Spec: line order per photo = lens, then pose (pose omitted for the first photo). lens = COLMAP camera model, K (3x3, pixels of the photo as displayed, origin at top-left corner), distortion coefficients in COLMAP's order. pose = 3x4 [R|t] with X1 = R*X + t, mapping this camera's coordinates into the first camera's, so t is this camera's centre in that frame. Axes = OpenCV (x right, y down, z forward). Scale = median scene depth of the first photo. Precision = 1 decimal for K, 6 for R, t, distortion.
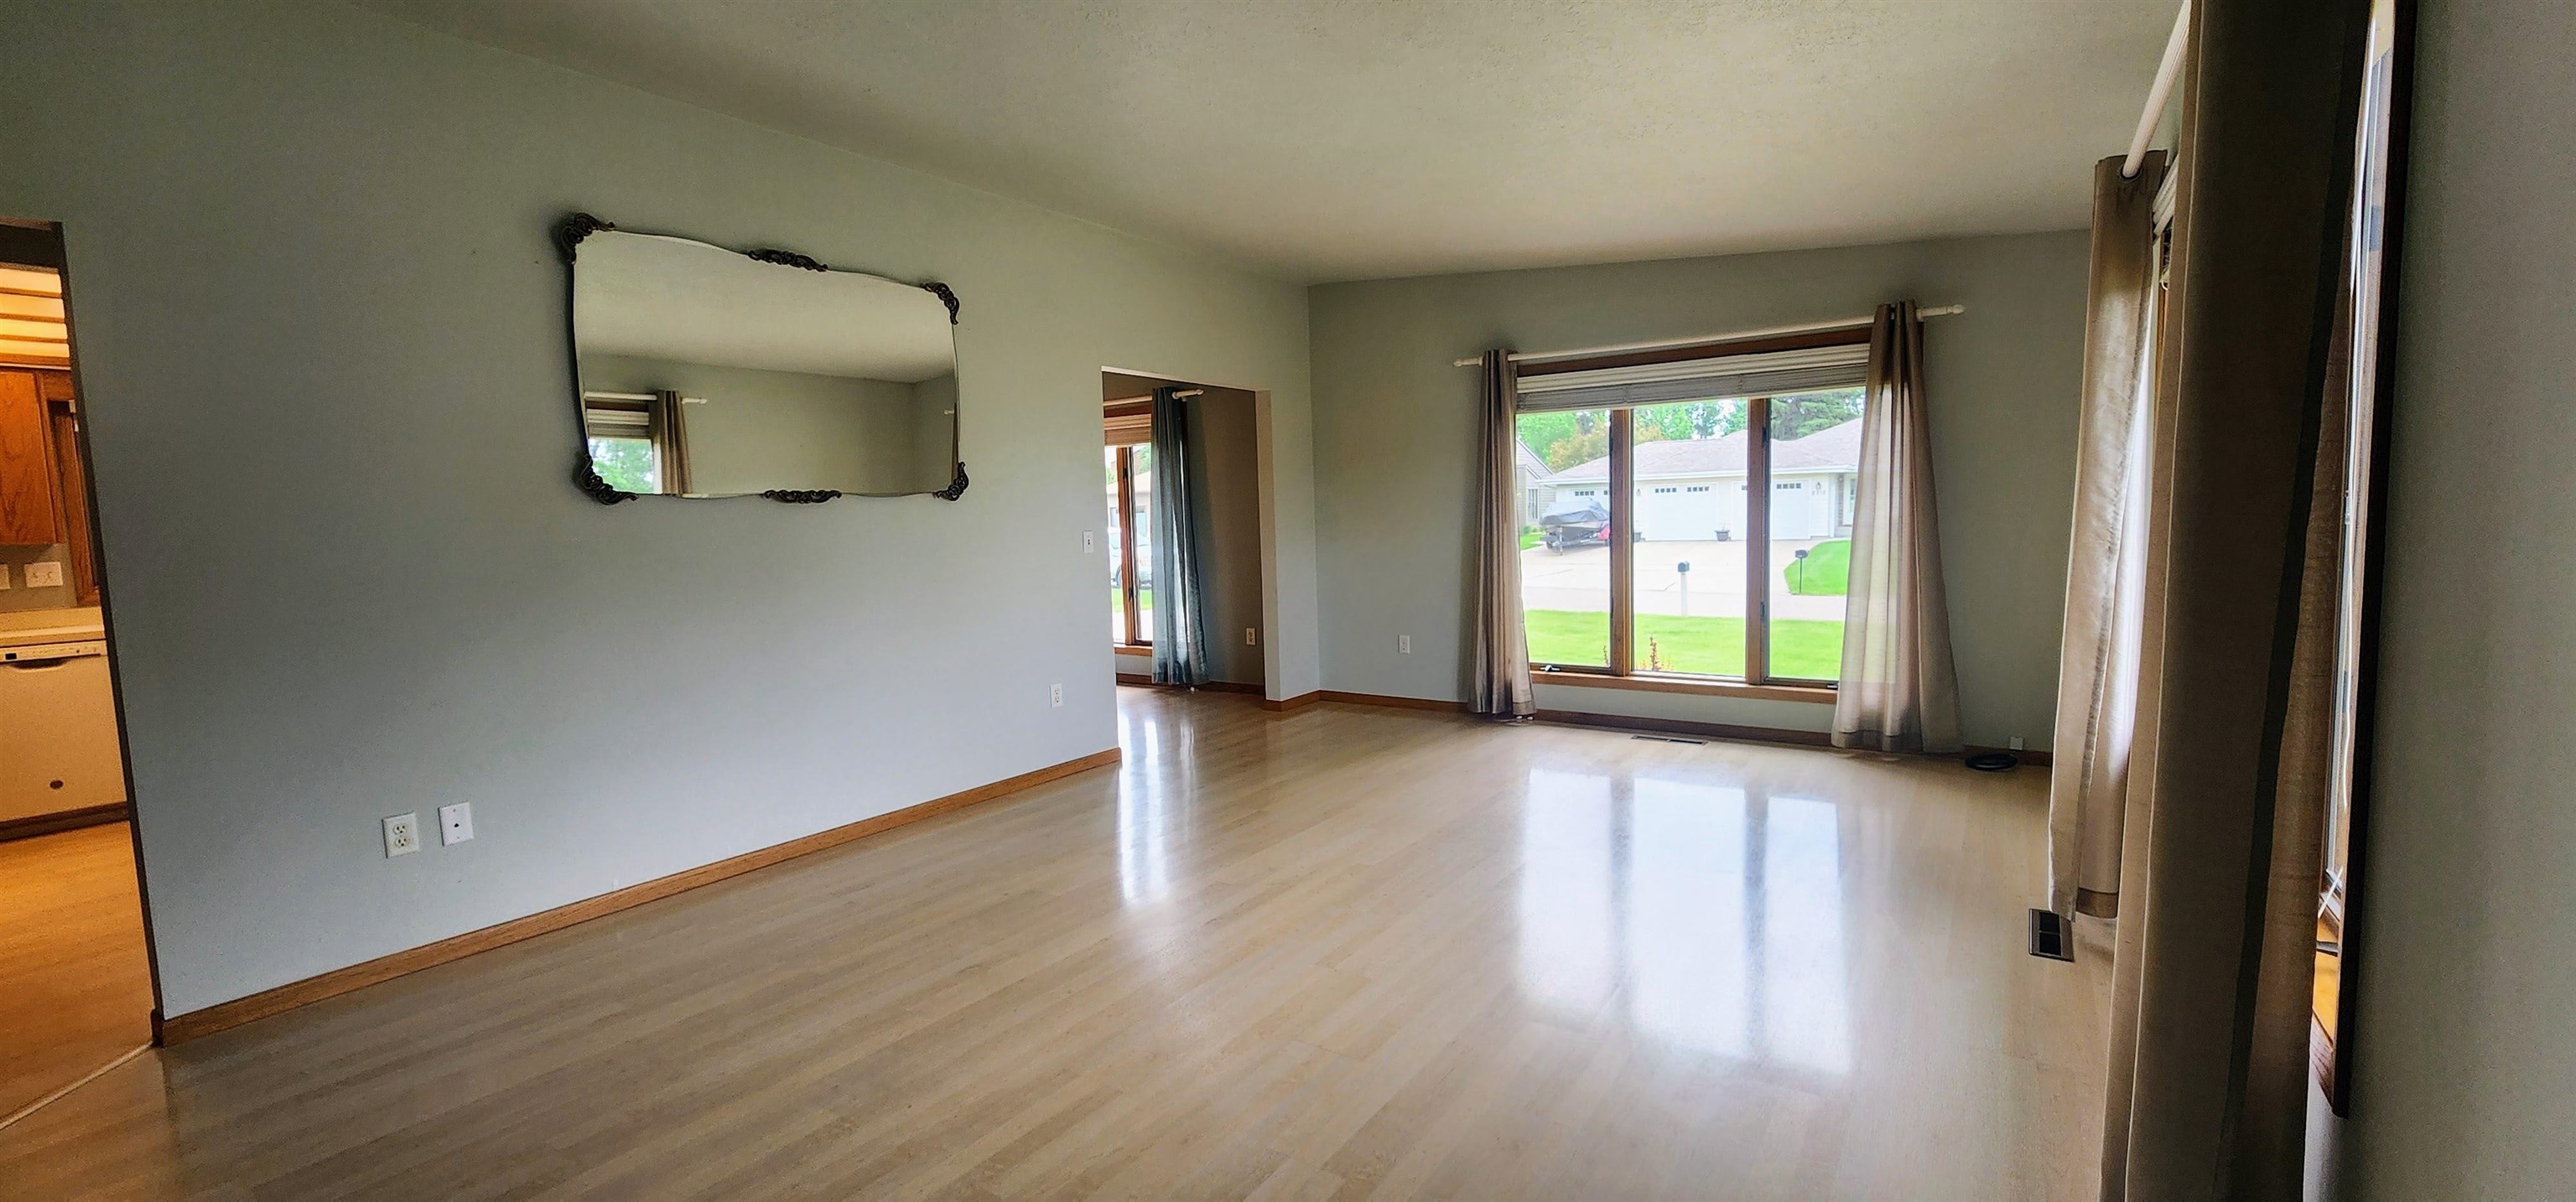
lens RADIAL K [[1047.6, 0, 1291.3], [0, 1047.6, 607.2], [0, 0, 1]] dist [-0.001081, -0.000370]
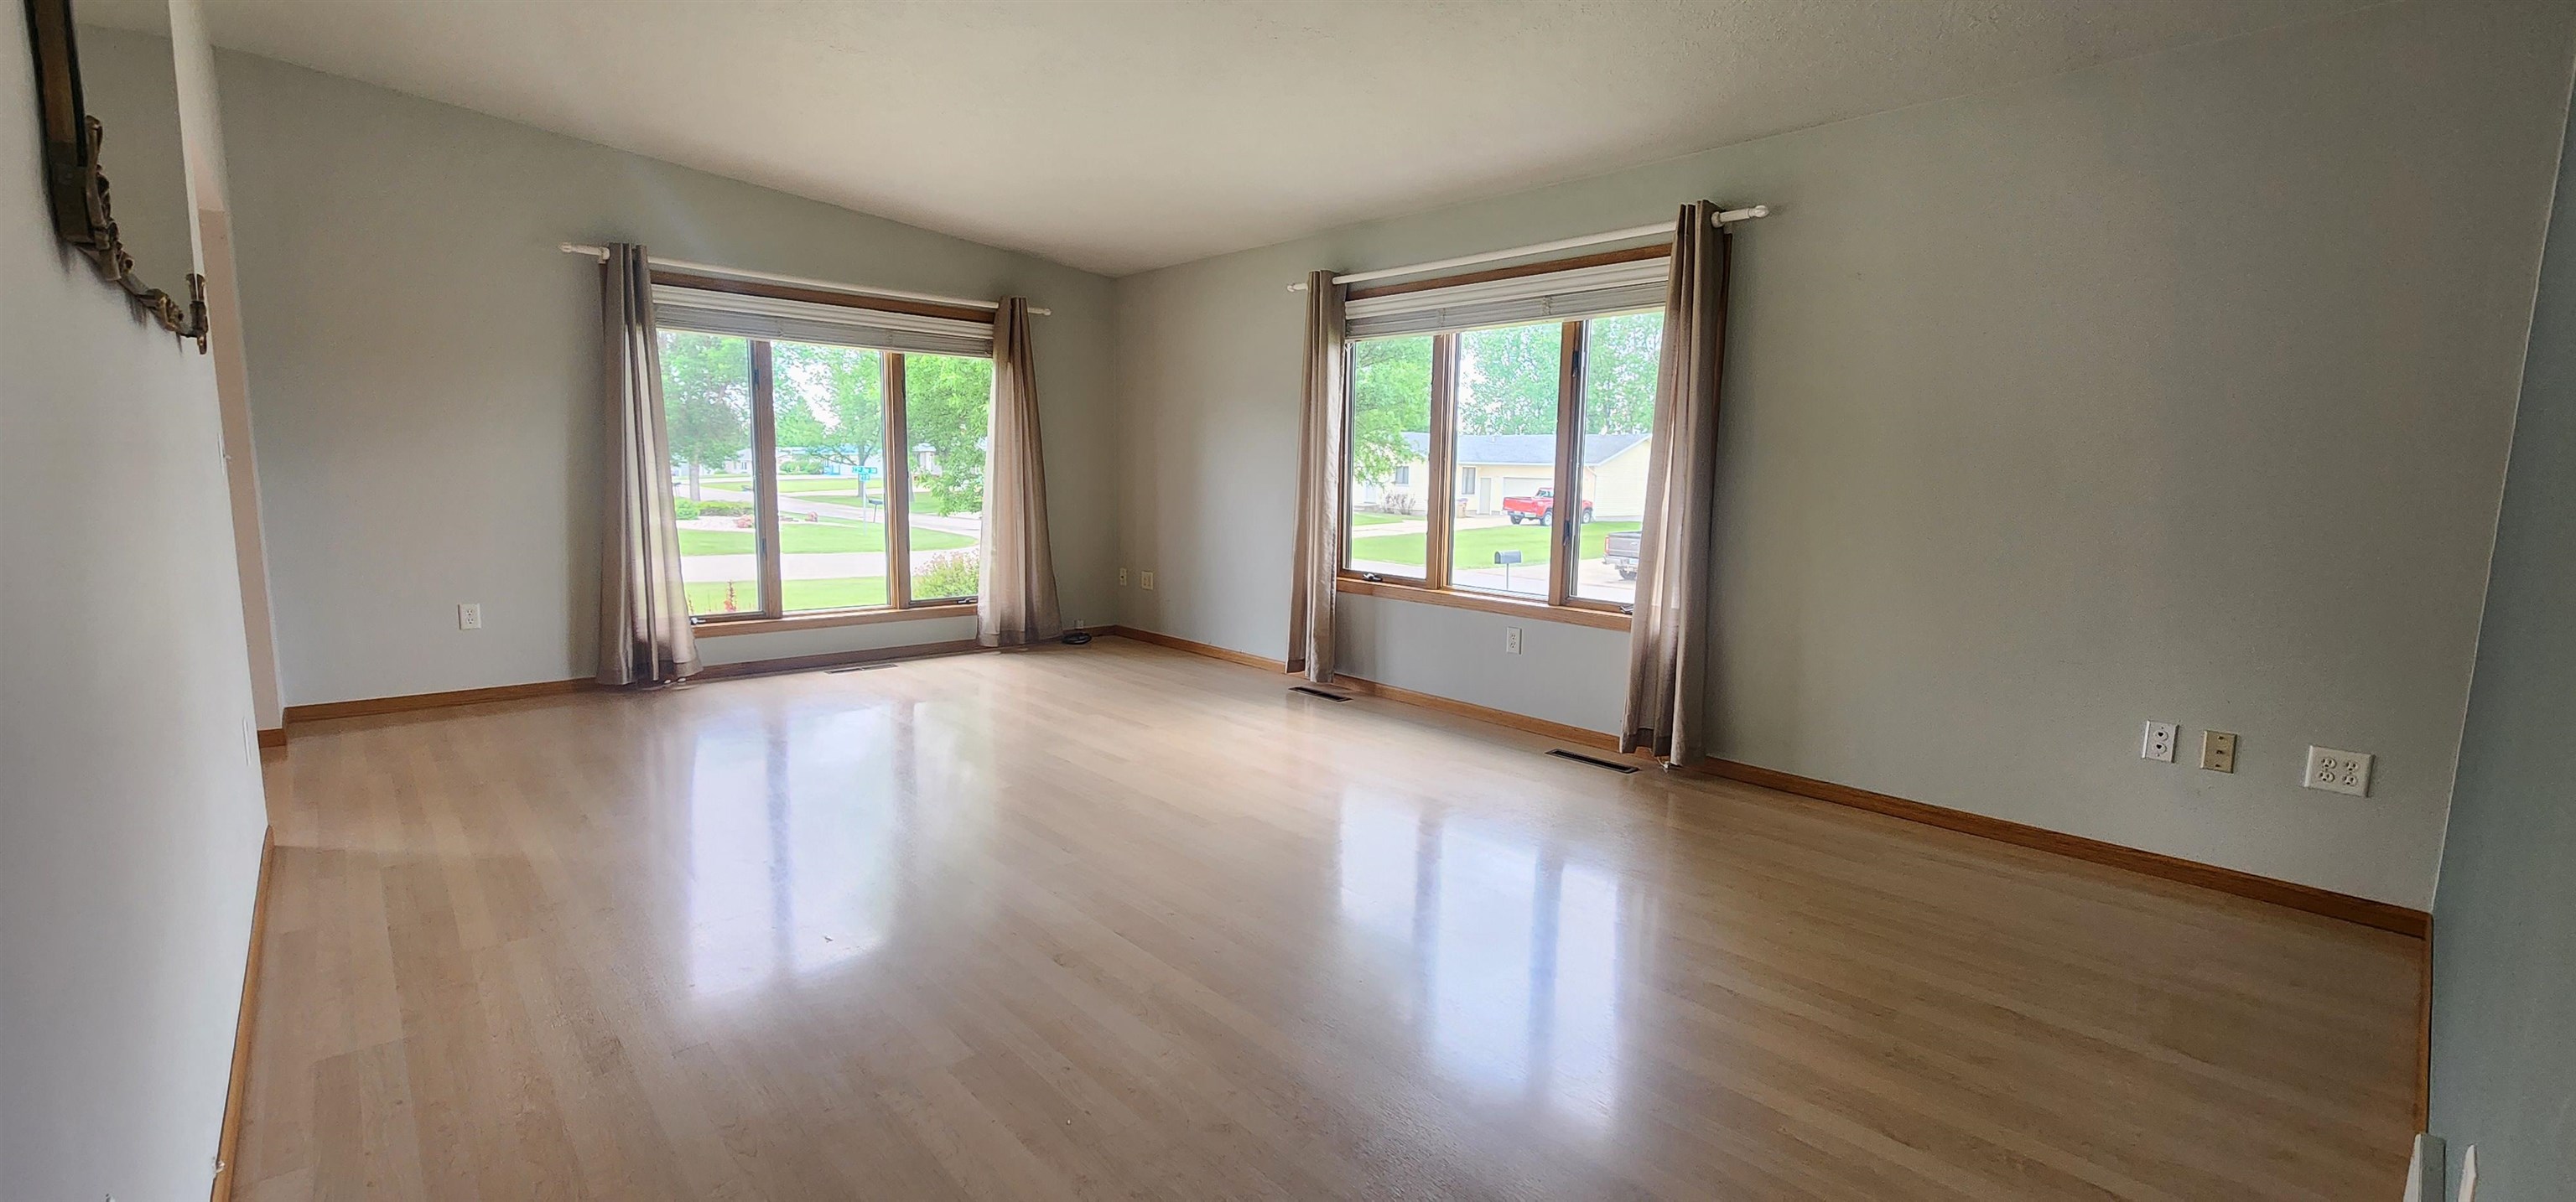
lens RADIAL K [[1047.6, 0, 1291.3], [0, 1047.6, 607.2], [0, 0, 1]] dist [-0.001081, -0.000370]
pose [[0.218946, -0.107662, 0.969779, -0.535264], [0.047323, 0.993896, 0.099655, -0.019312], [-0.974589, 0.024073, 0.222705, 0.320610]]
